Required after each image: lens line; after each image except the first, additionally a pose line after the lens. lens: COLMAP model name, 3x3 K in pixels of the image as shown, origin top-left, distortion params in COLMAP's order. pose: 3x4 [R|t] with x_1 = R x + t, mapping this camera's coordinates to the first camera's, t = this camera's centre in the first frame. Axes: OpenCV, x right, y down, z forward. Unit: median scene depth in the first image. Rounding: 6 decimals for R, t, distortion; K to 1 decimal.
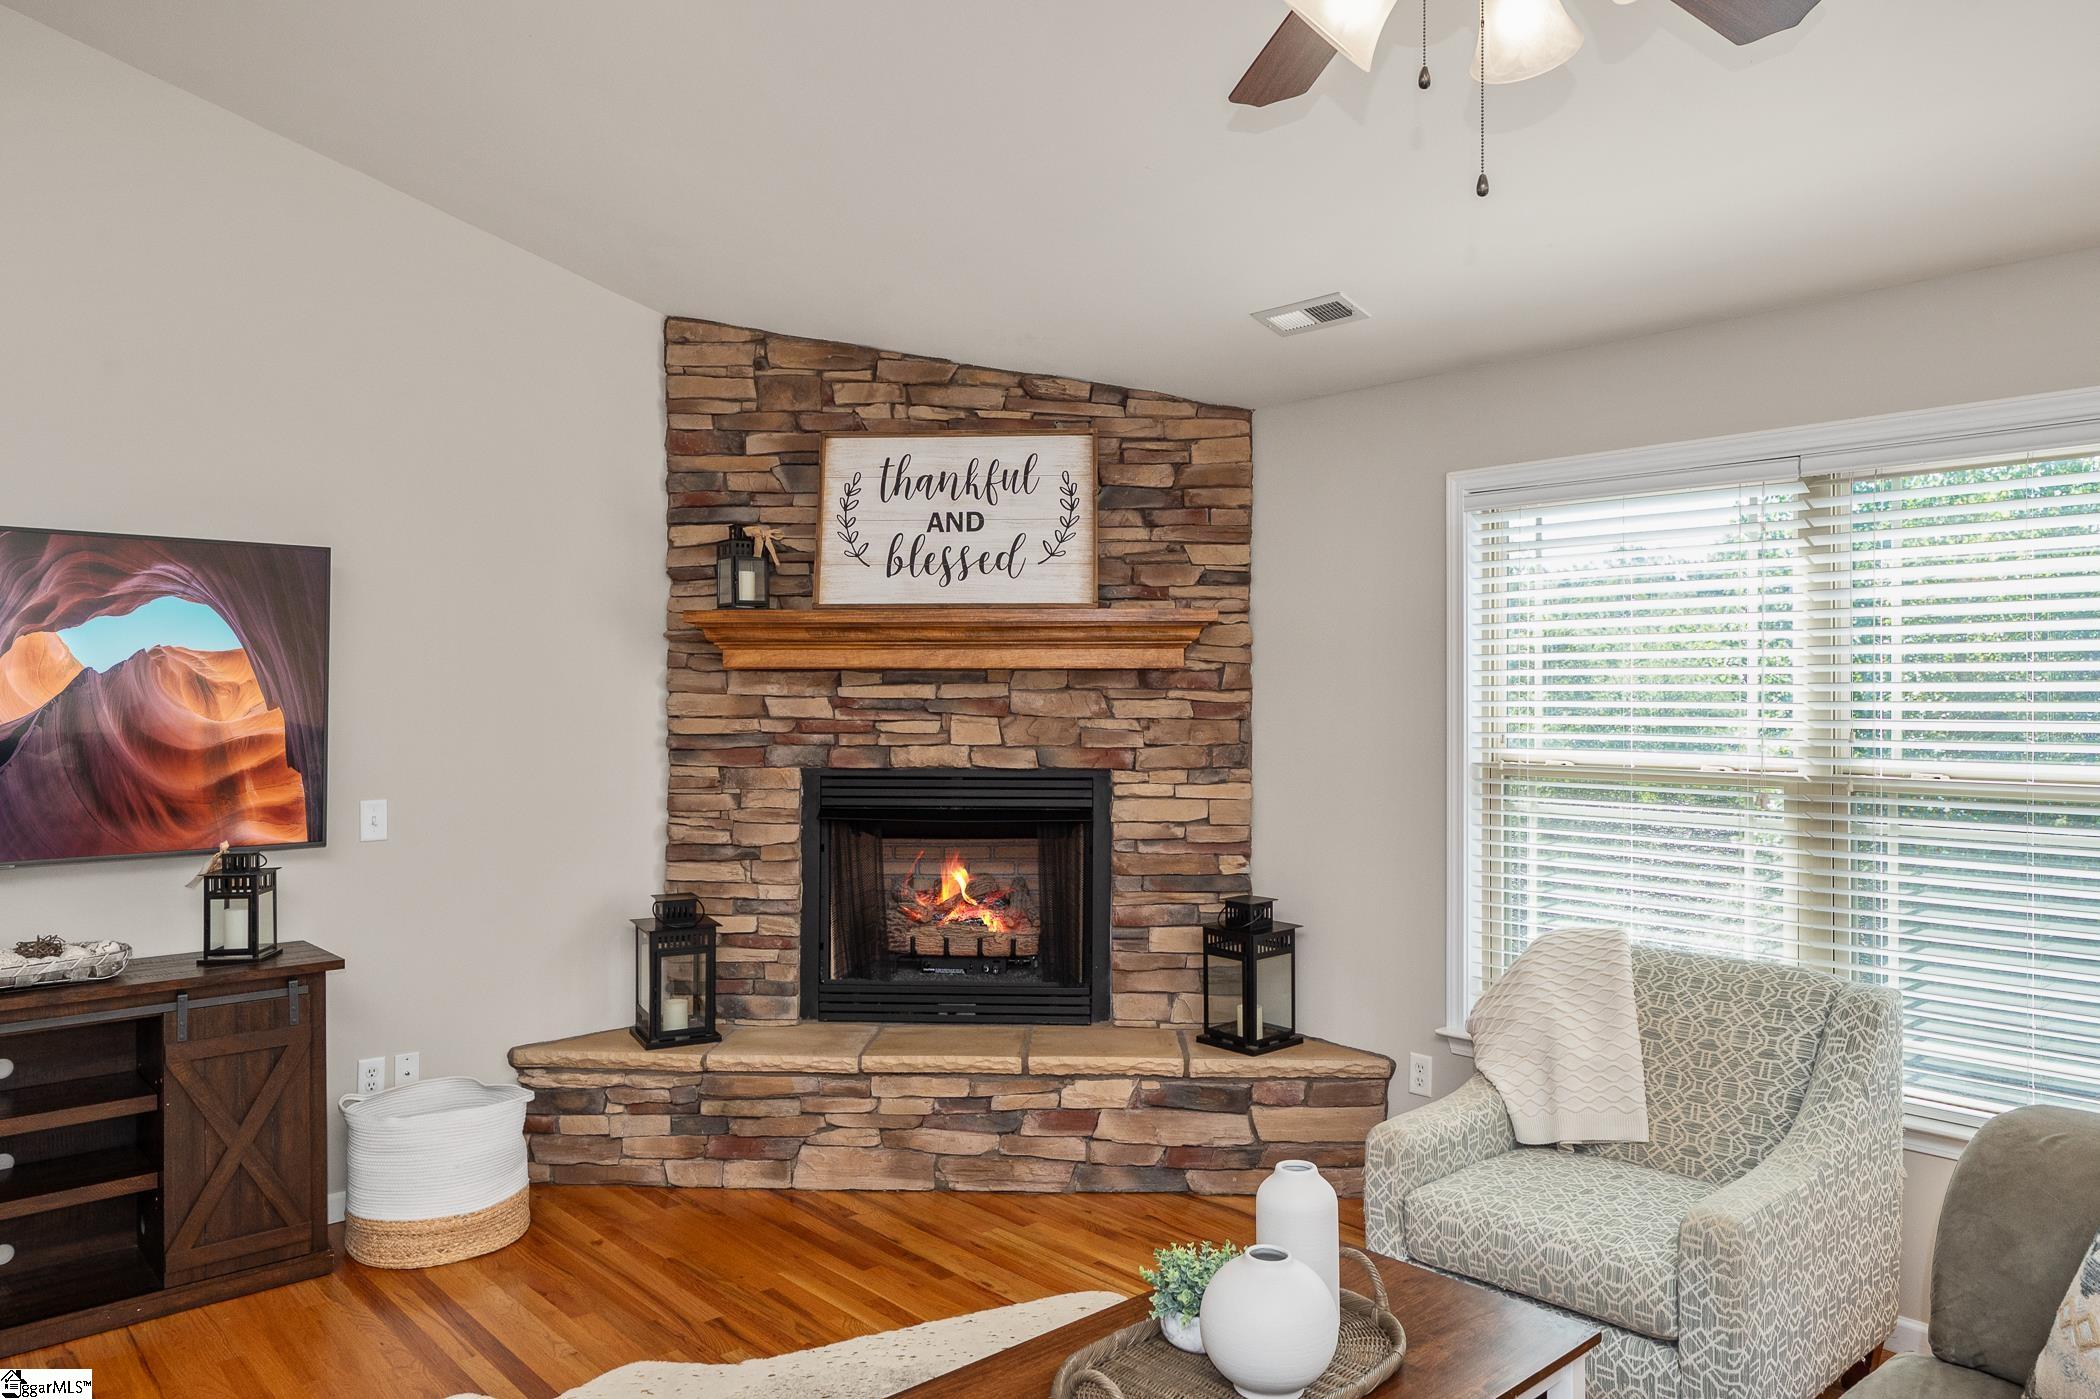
lens RADIAL K [[1413.6, 0, 1040.1], [0, 1413.6, 694.7], [0, 0, 1]] dist [0.007034, -0.001184]
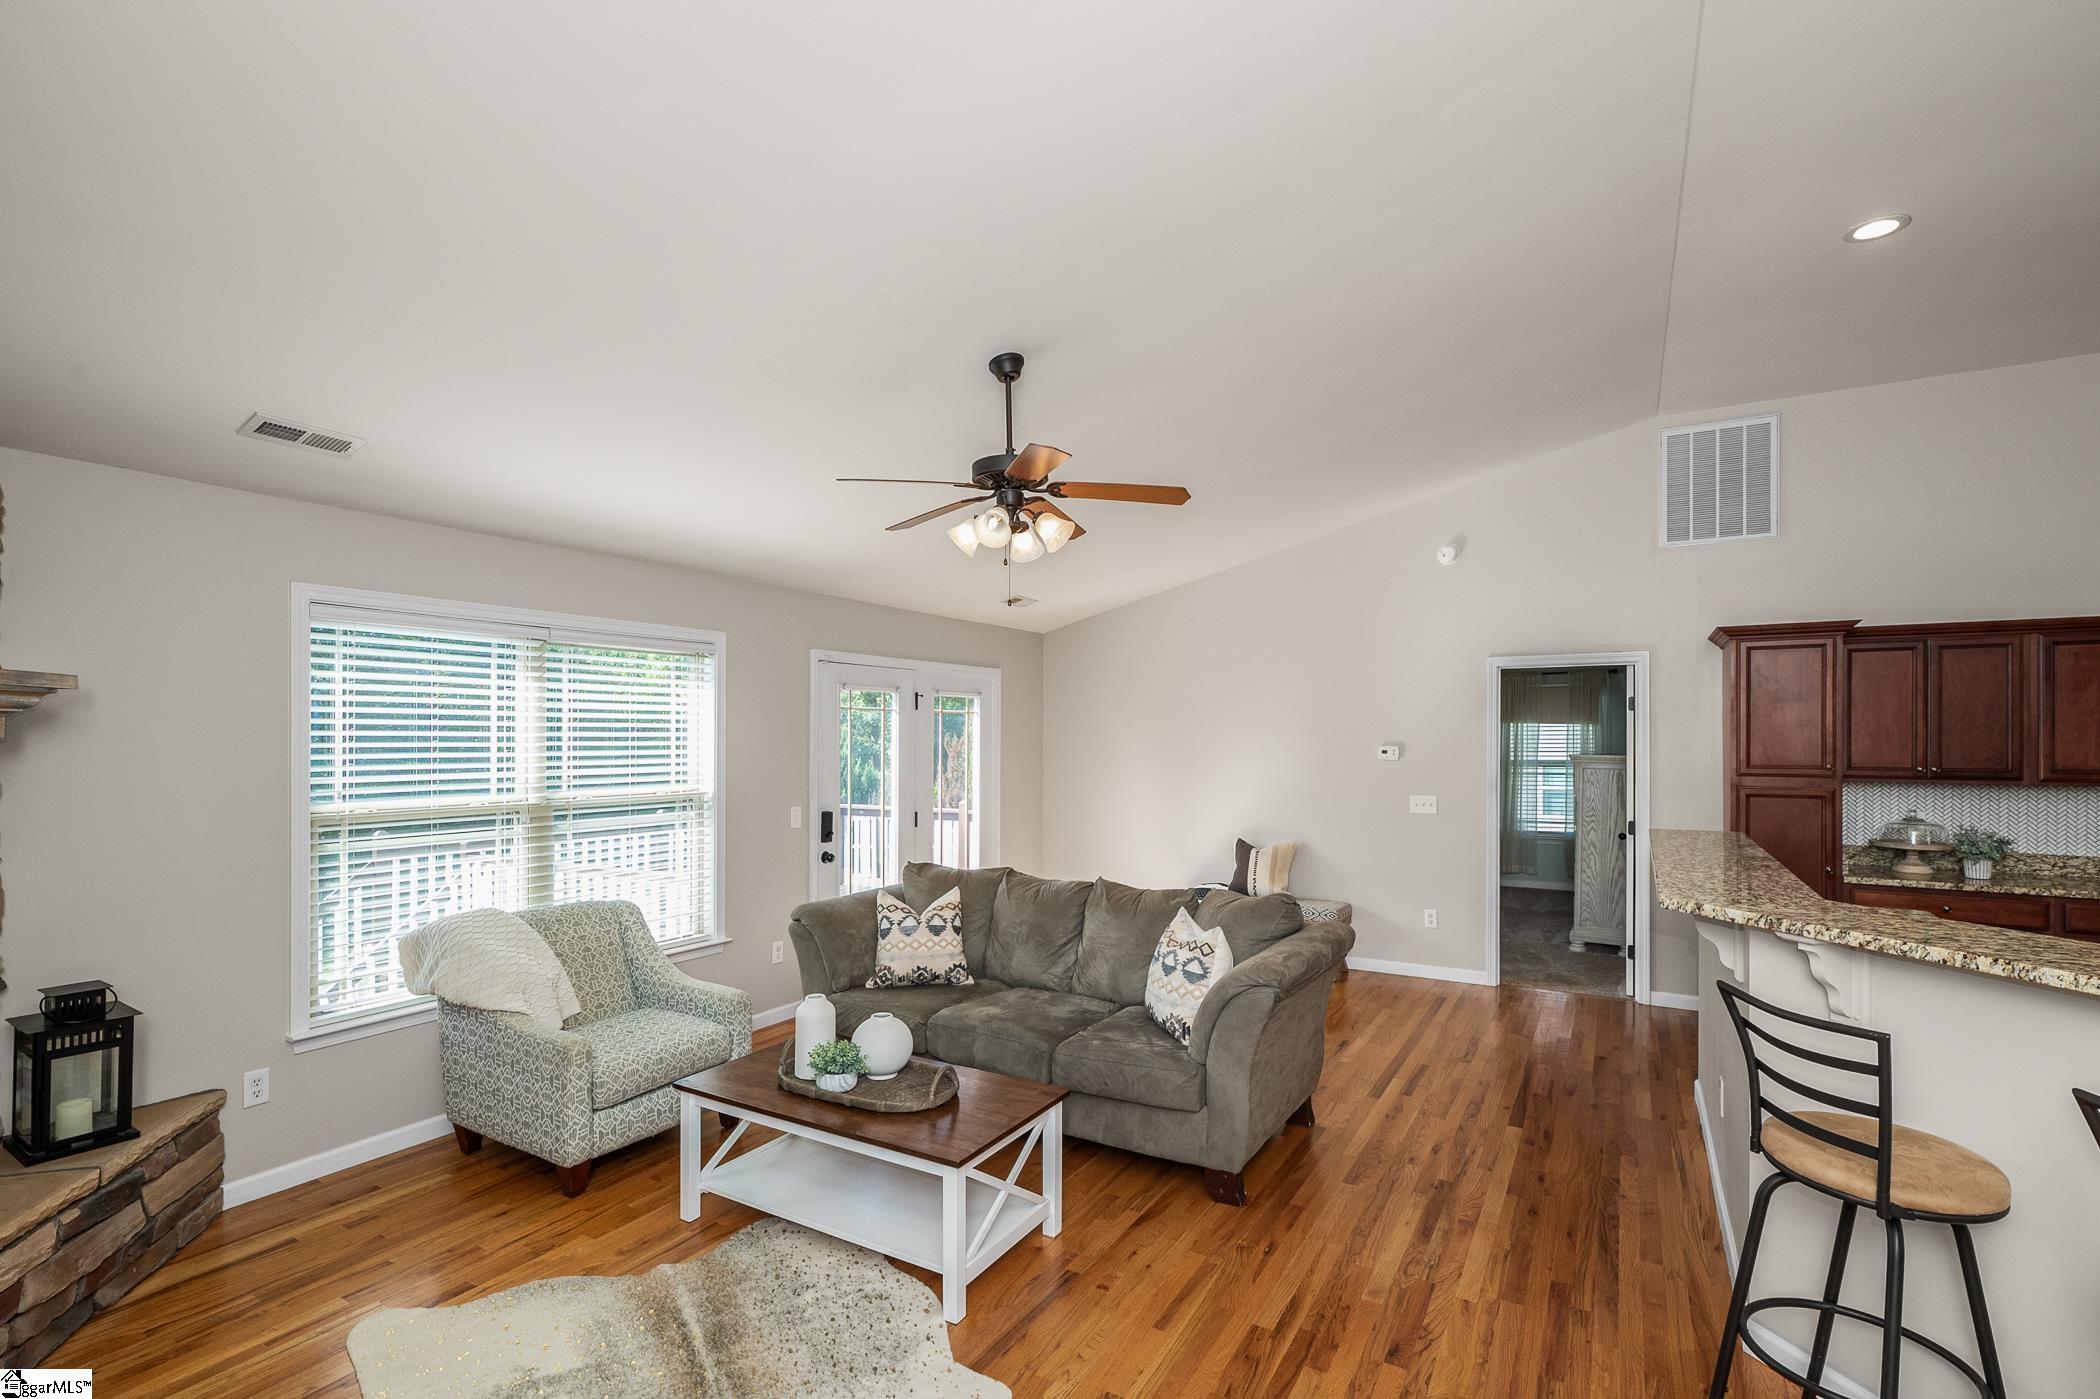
lens RADIAL K [[979.7, 0, 1068.1], [0, 979.7, 736.6], [0, 0, 1]] dist [-0.007513, 0.002692]
pose [[-0.330871, -0.000111, 0.943676, -0.641142], [-0.002279, 0.999997, -0.000682, -0.021047], [-0.943673, -0.002376, -0.330871, 0.566054]]
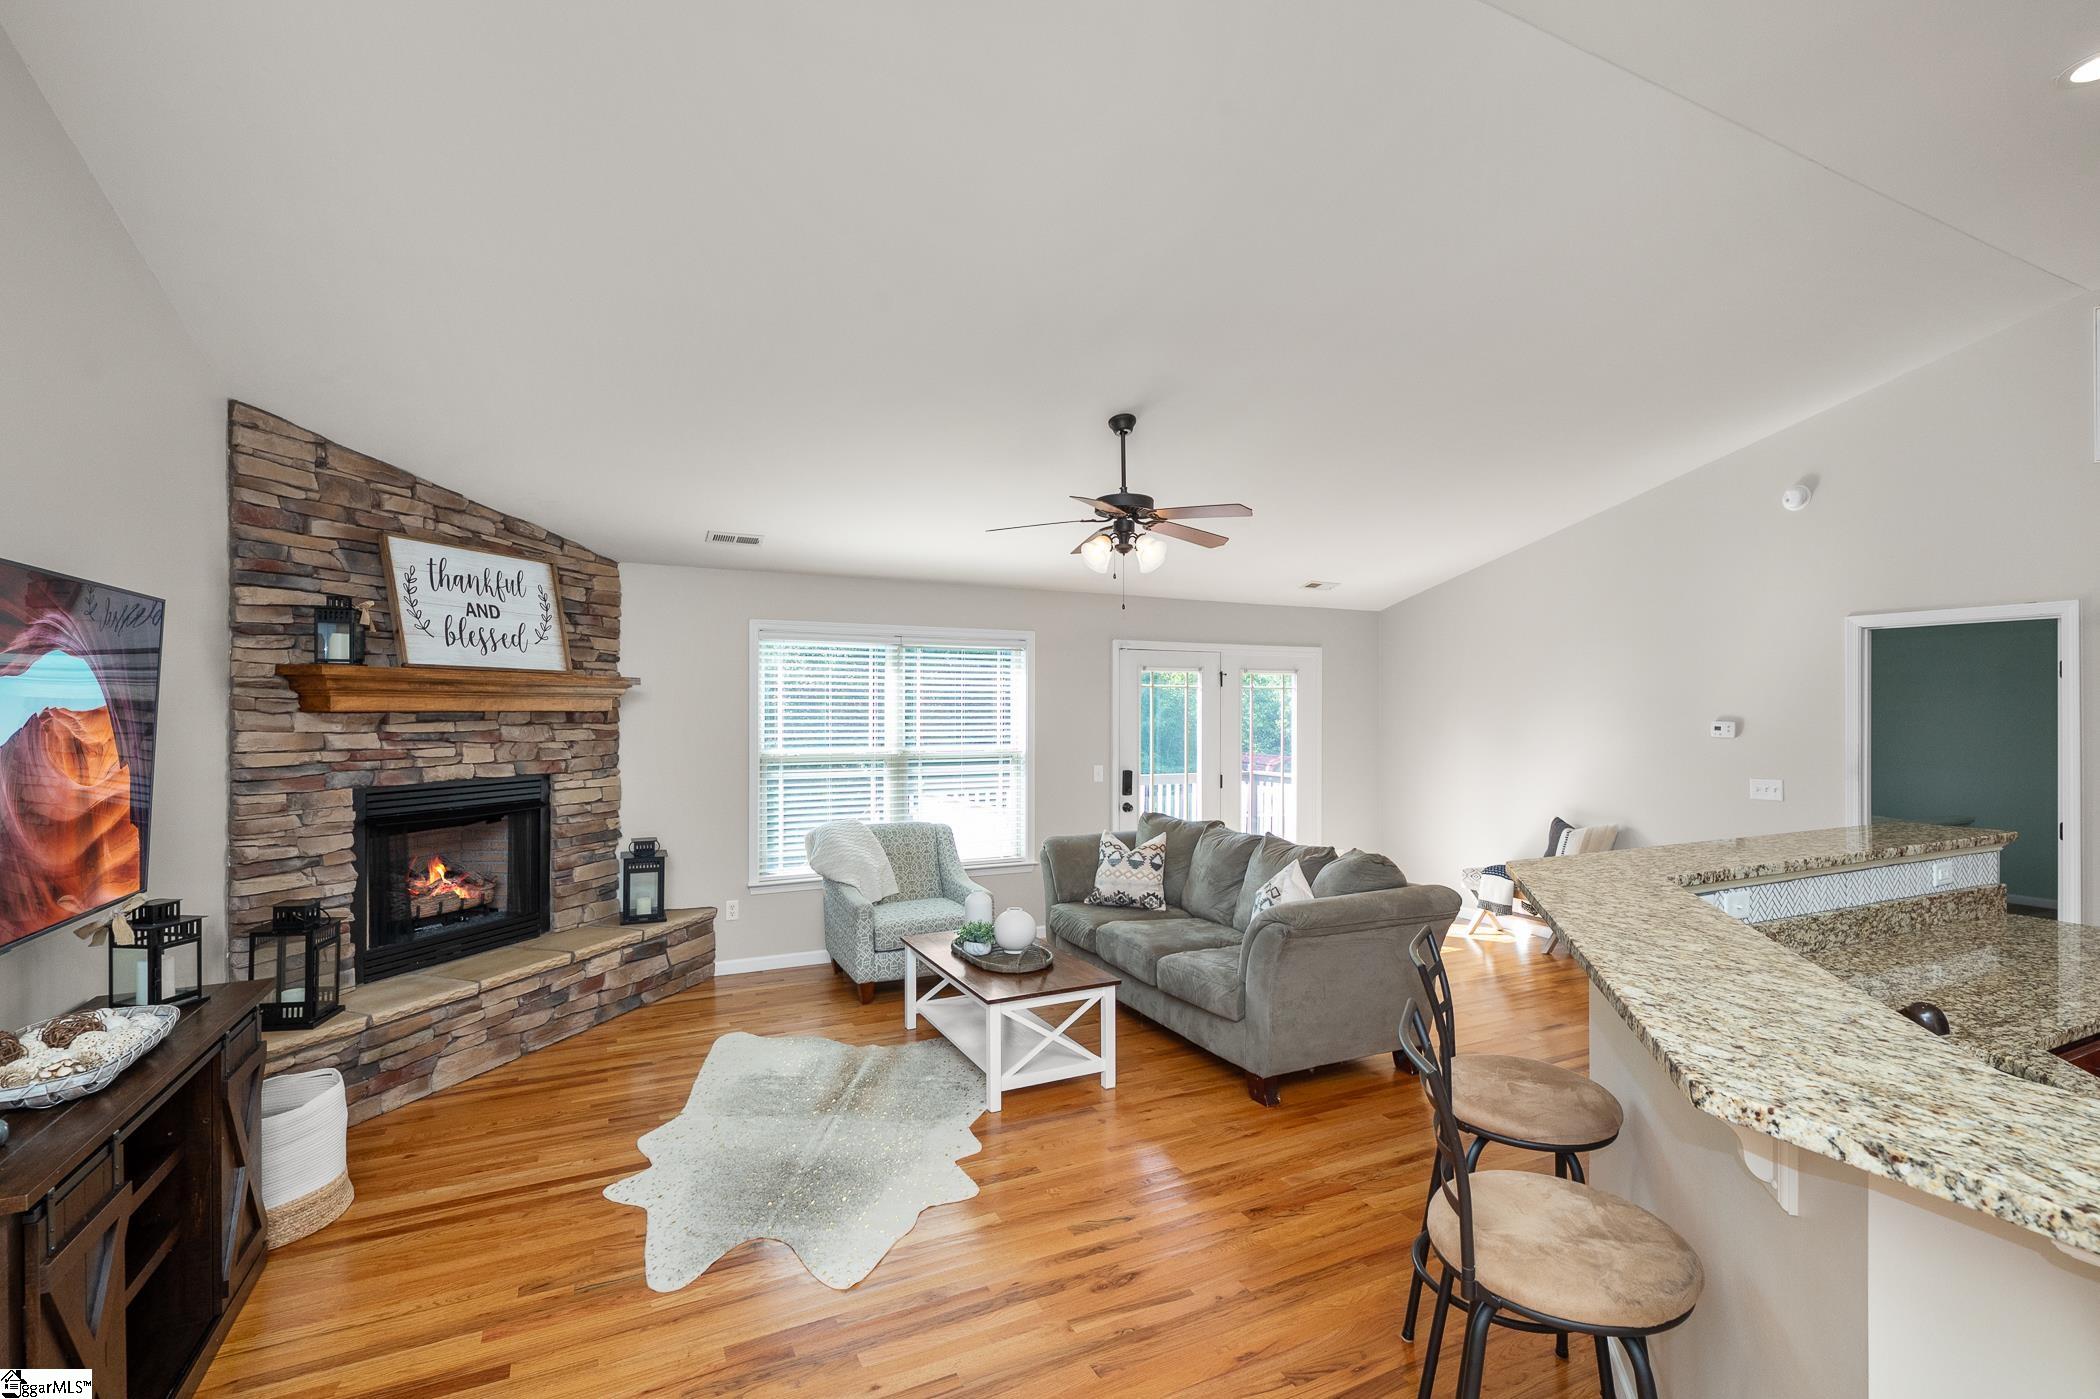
lens RADIAL K [[979.7, 0, 1053.6], [0, 979.7, 708.3], [0, 0, 1]] dist [-0.007513, 0.002692]
pose [[0.254145, 0.000248, 0.967166, -0.878819], [-0.003835, 0.999992, 0.000751, -0.024248], [-0.967158, -0.003900, 0.254144, 0.170281]]
